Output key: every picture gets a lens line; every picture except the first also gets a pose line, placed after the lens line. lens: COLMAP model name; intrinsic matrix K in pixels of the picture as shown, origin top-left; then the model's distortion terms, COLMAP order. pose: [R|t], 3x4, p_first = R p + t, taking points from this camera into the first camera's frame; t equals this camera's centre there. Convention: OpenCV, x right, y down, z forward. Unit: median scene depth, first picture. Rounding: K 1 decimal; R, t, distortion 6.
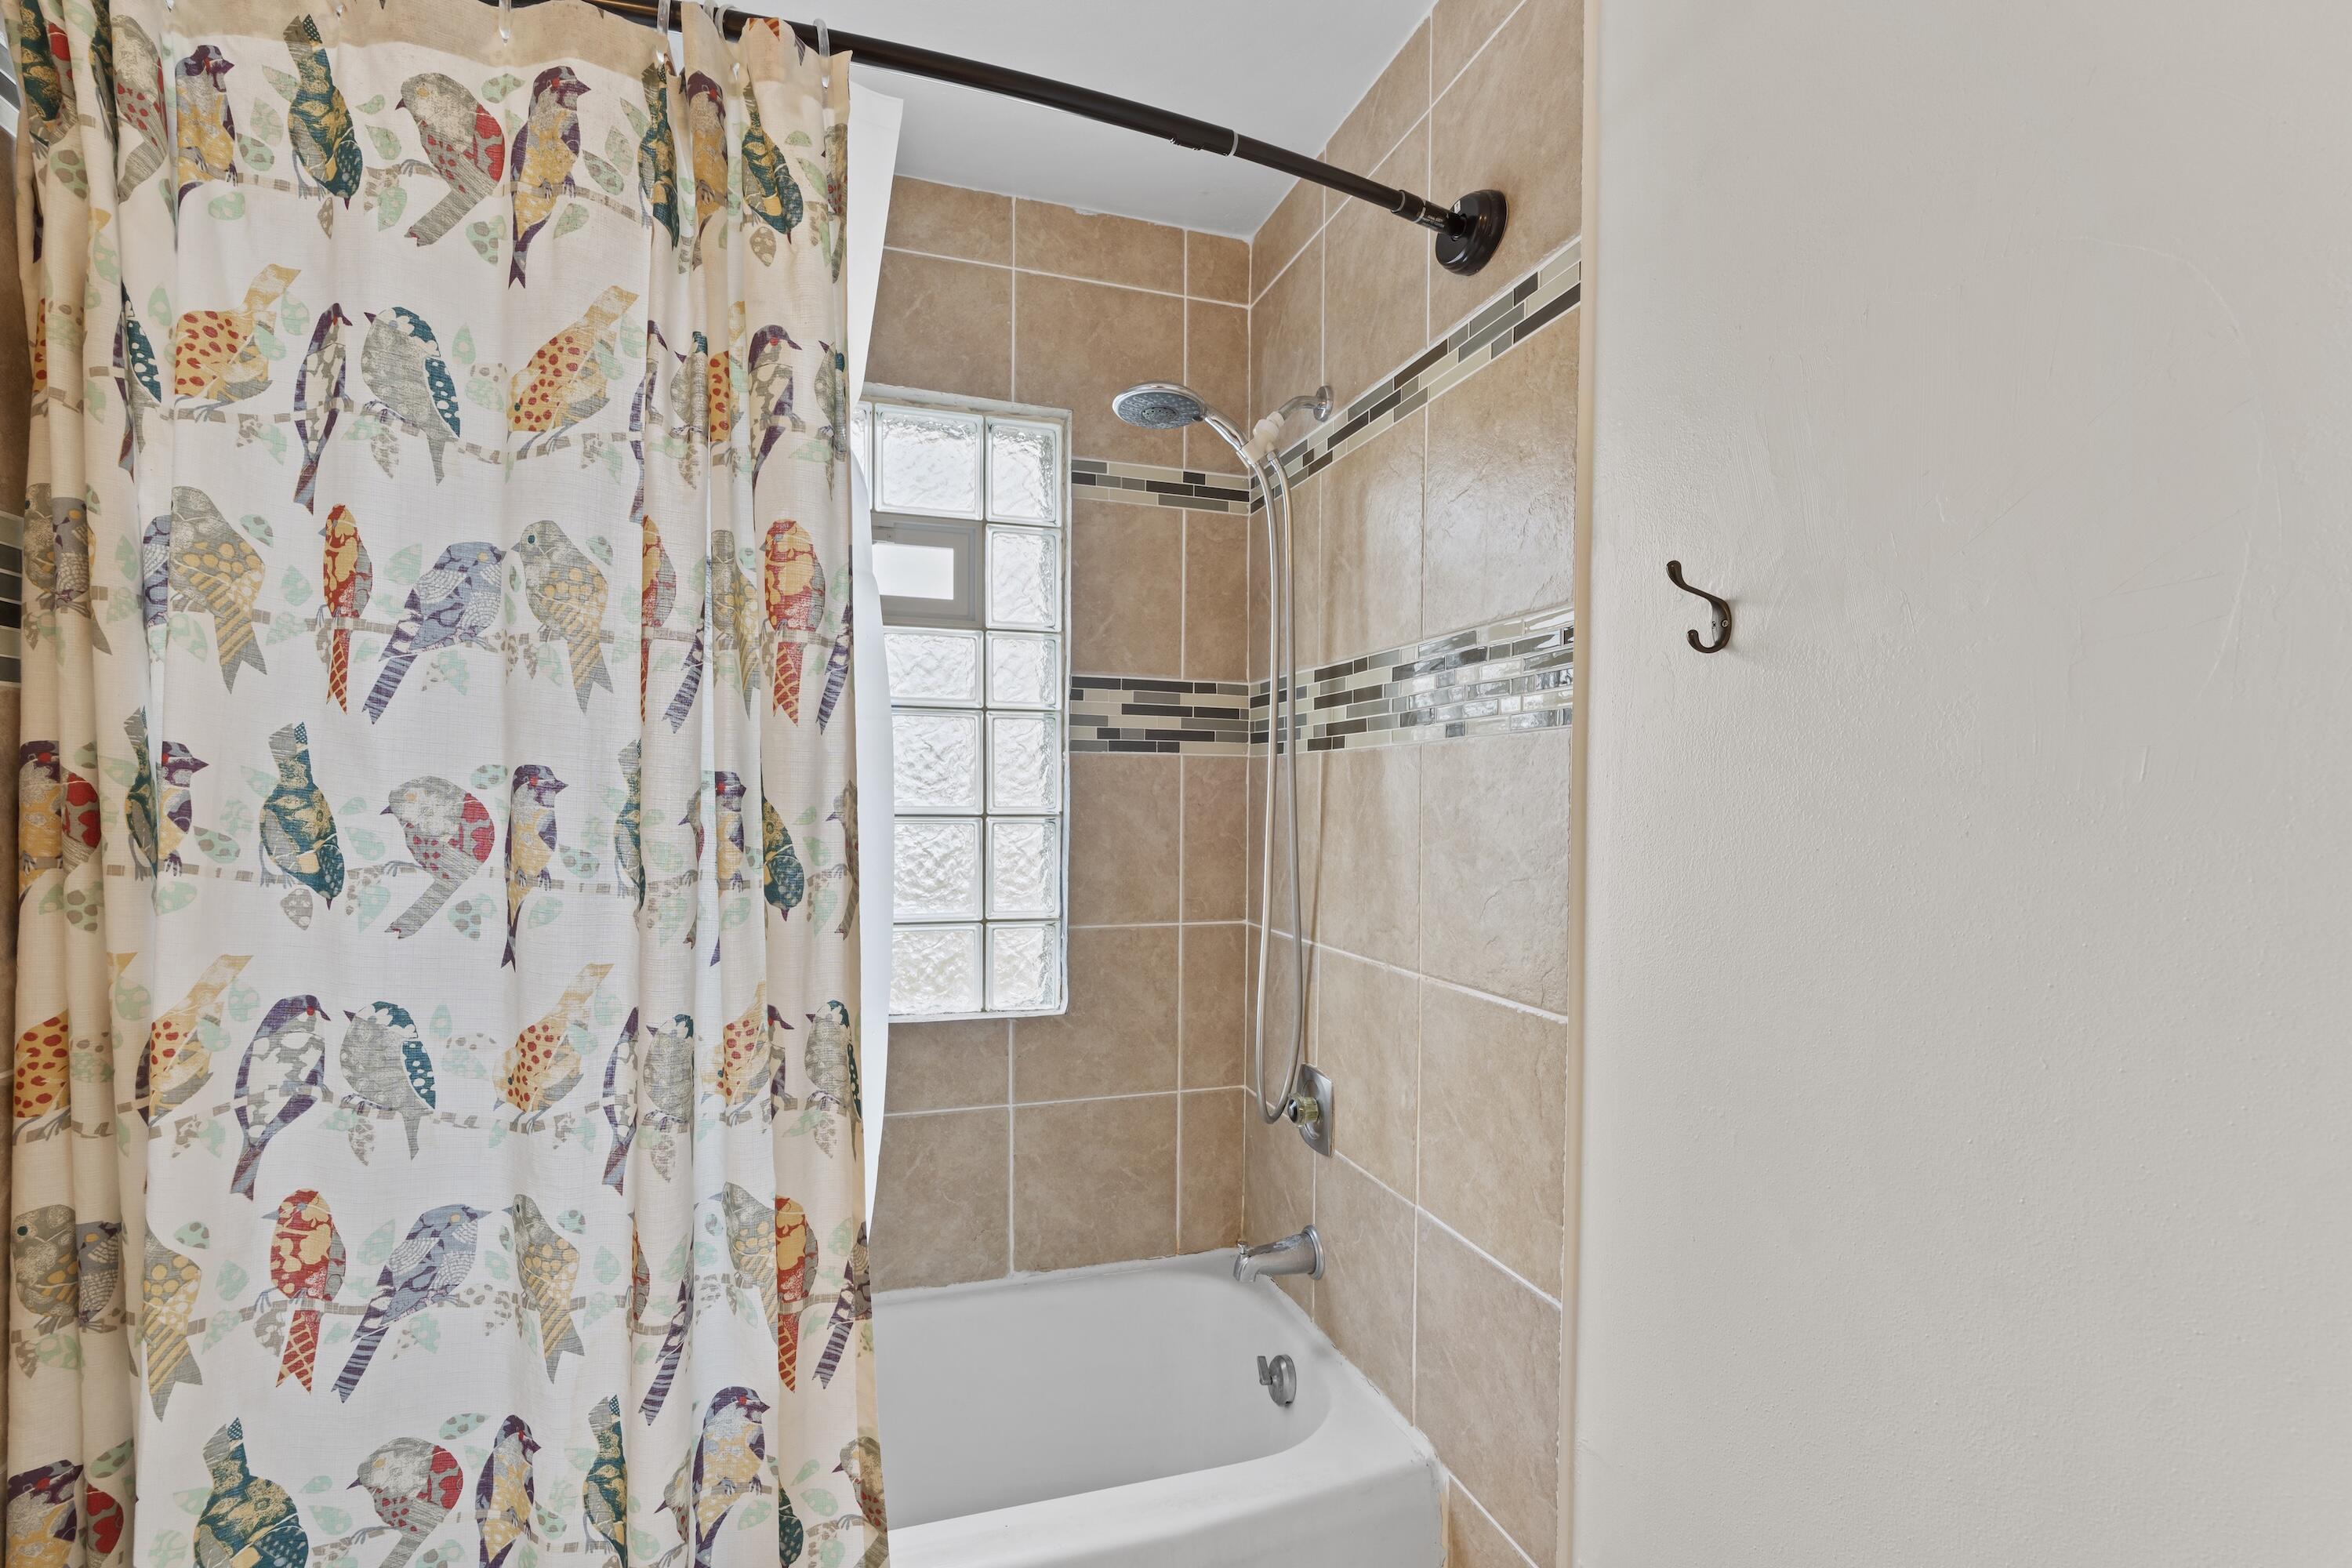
lens RADIAL K [[1080.8, 0, 1186.2], [0, 1080.8, 797.8], [0, 0, 1]] dist [-0.001739, -0.017849]
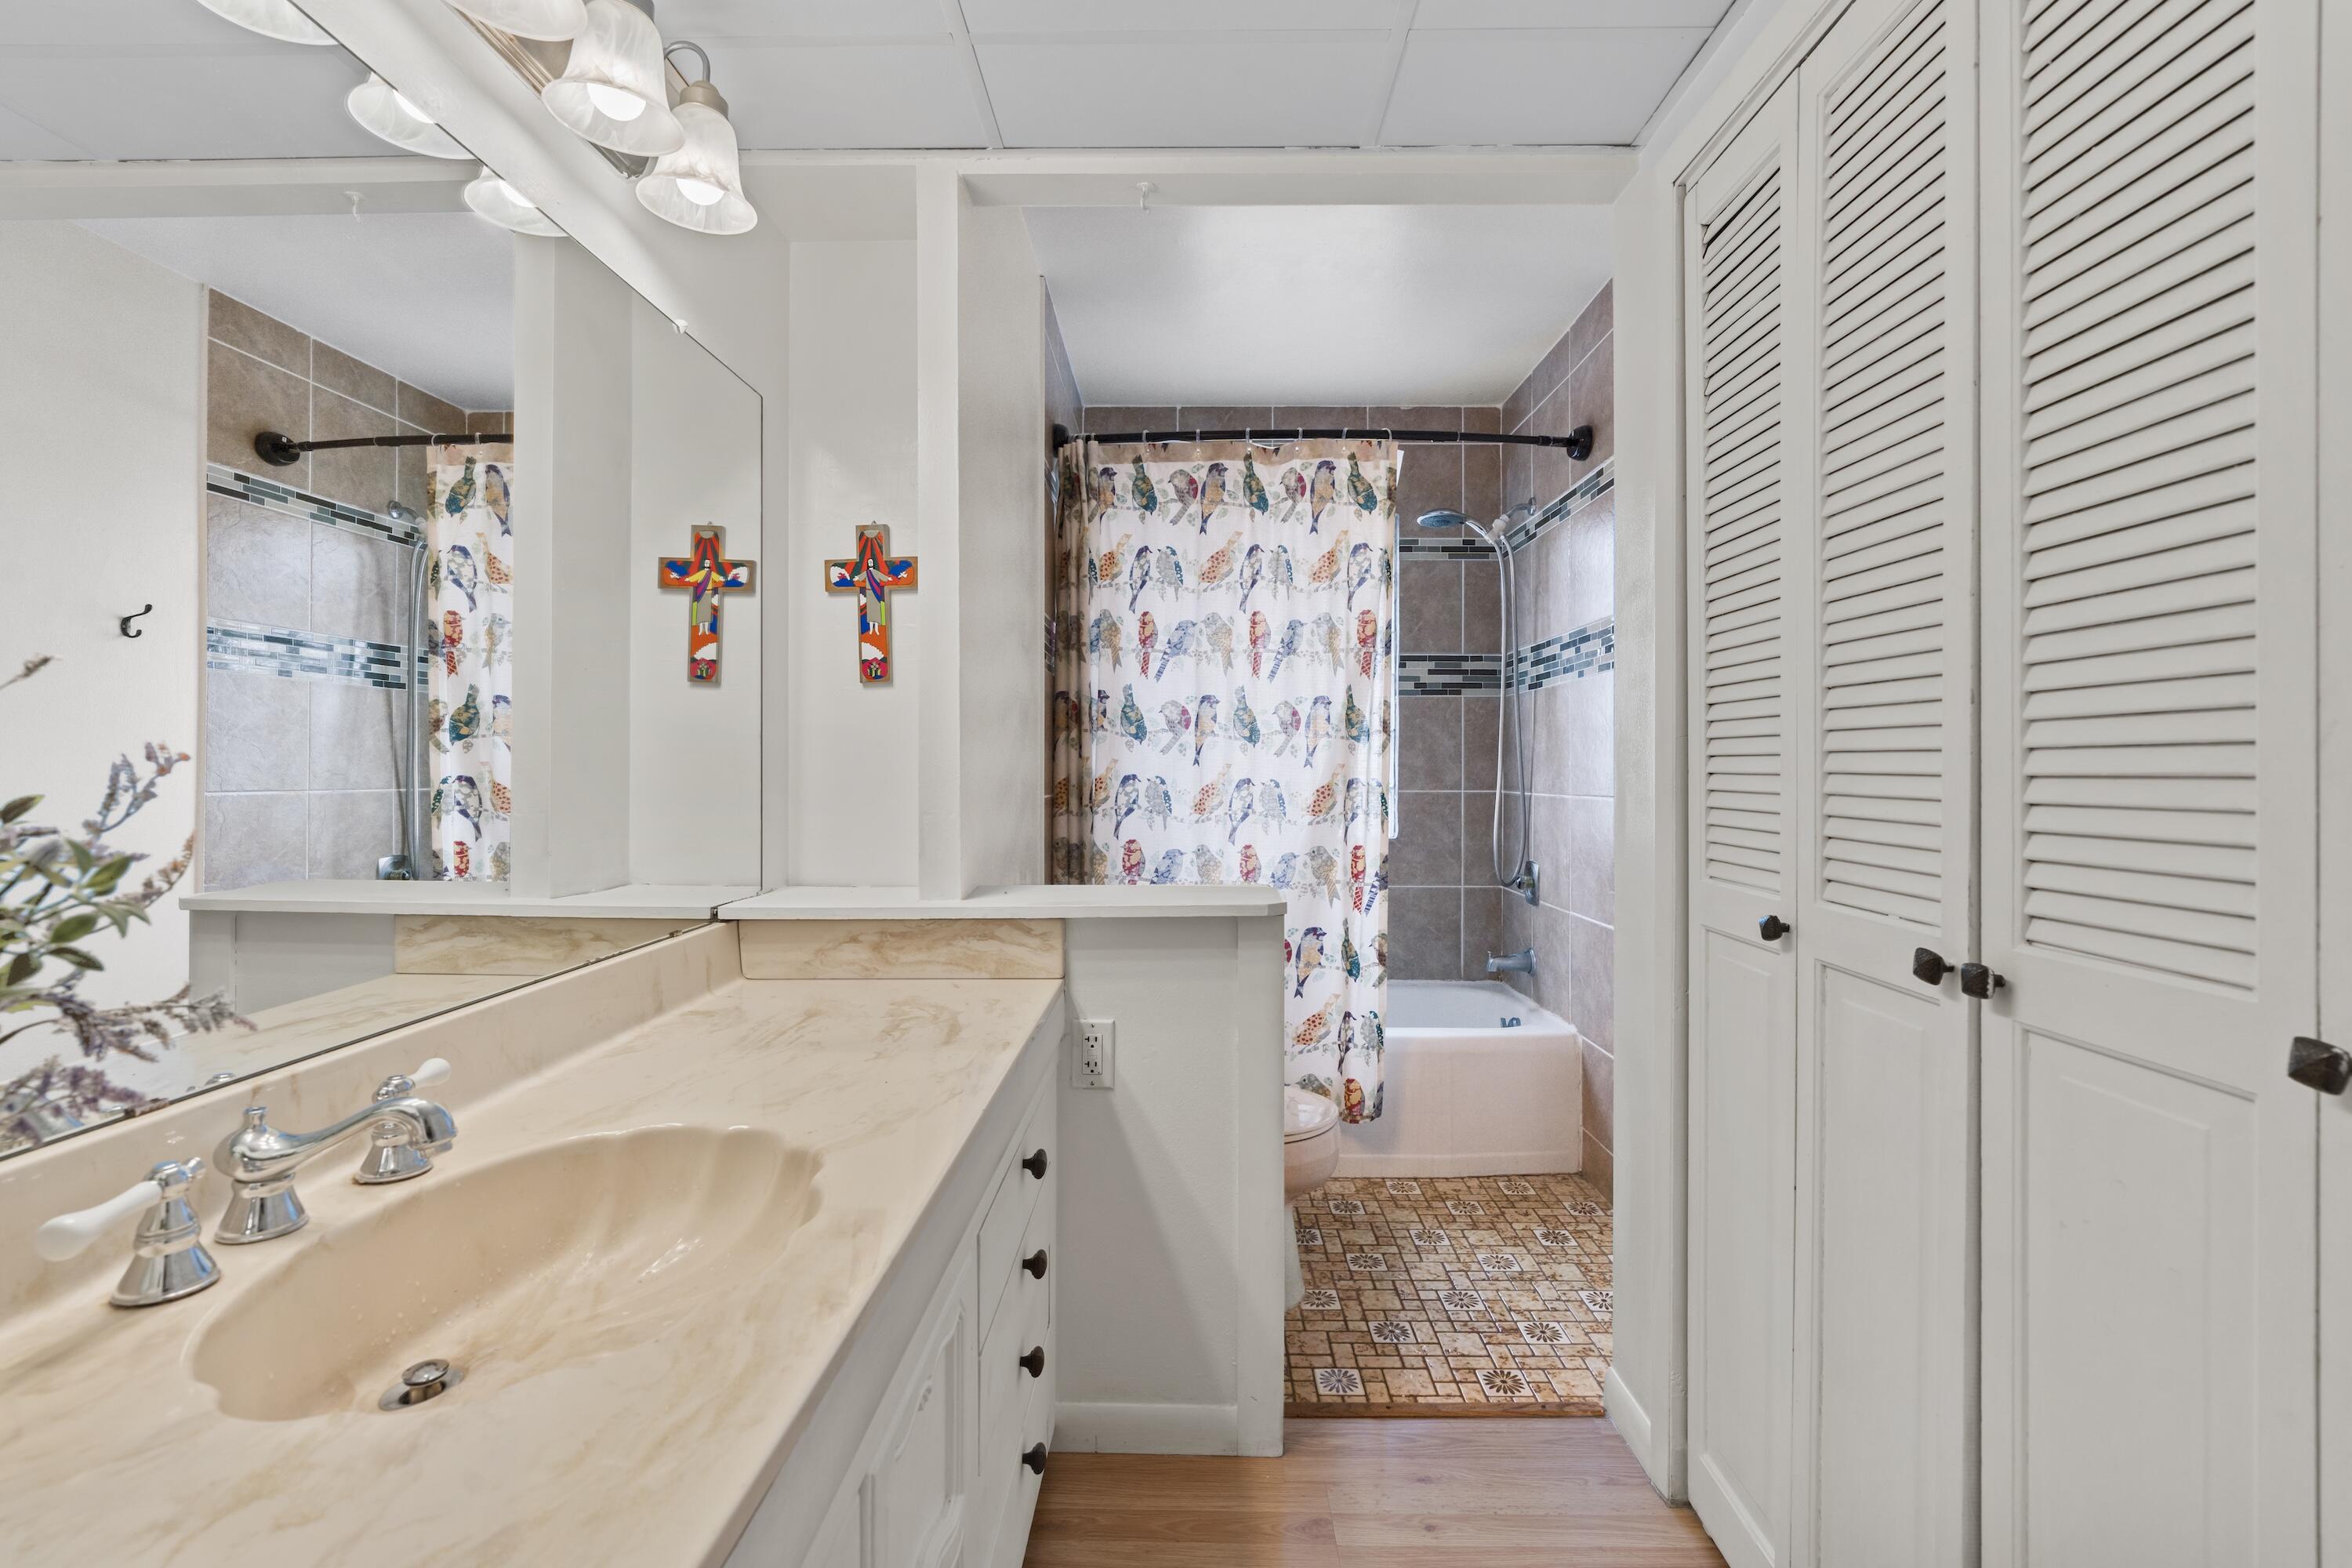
lens RADIAL K [[1044.2, 0, 1165.7], [0, 1044.2, 791.8], [0, 0, 1]] dist [-0.002277, -0.000460]
pose [[0.940455, 0.000737, -0.339916, 0.263770], [0.006160, 0.999796, 0.019210, 0.179198], [0.339861, -0.020160, 0.940260, -1.741493]]
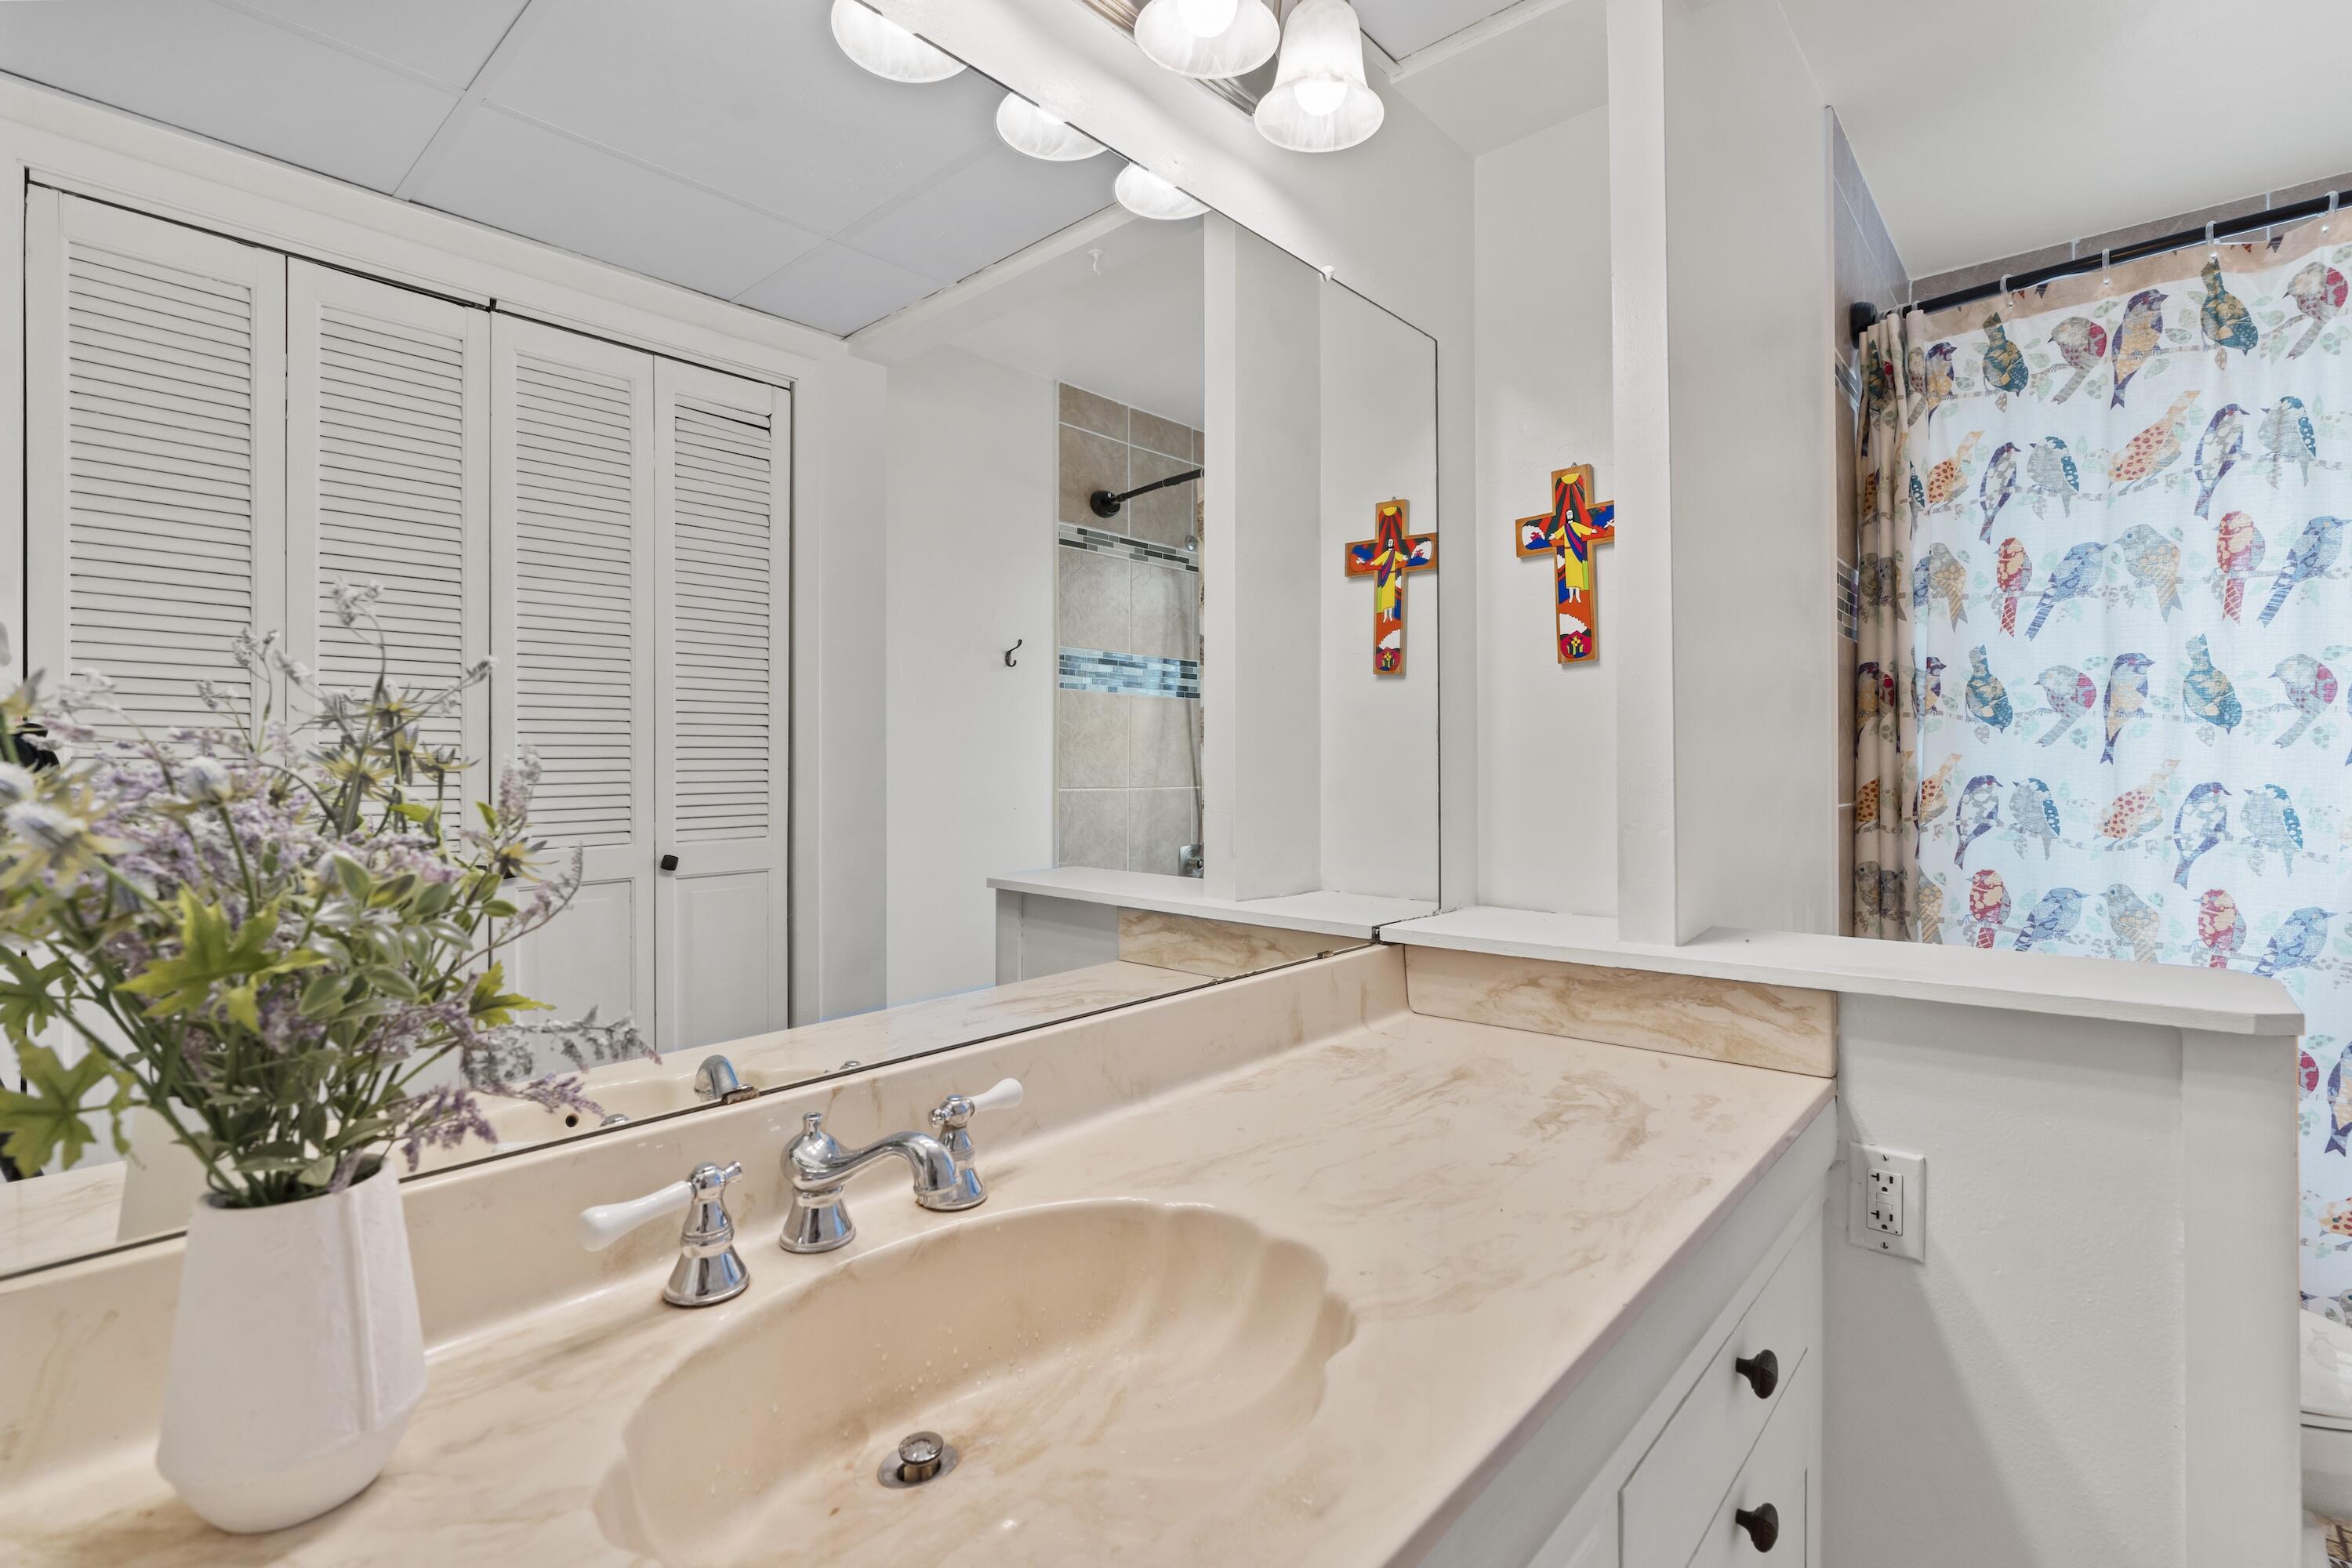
lens RADIAL K [[1045.5, 0, 1220.5], [0, 1045.5, 765.9], [0, 0, 1]] dist [-0.012354, 0.005405]
pose [[0.506125, -0.009876, -0.862404, 0.169308], [0.005133, 0.999951, -0.008439, 0.176164], [0.862445, -0.000156, 0.506151, -1.322710]]
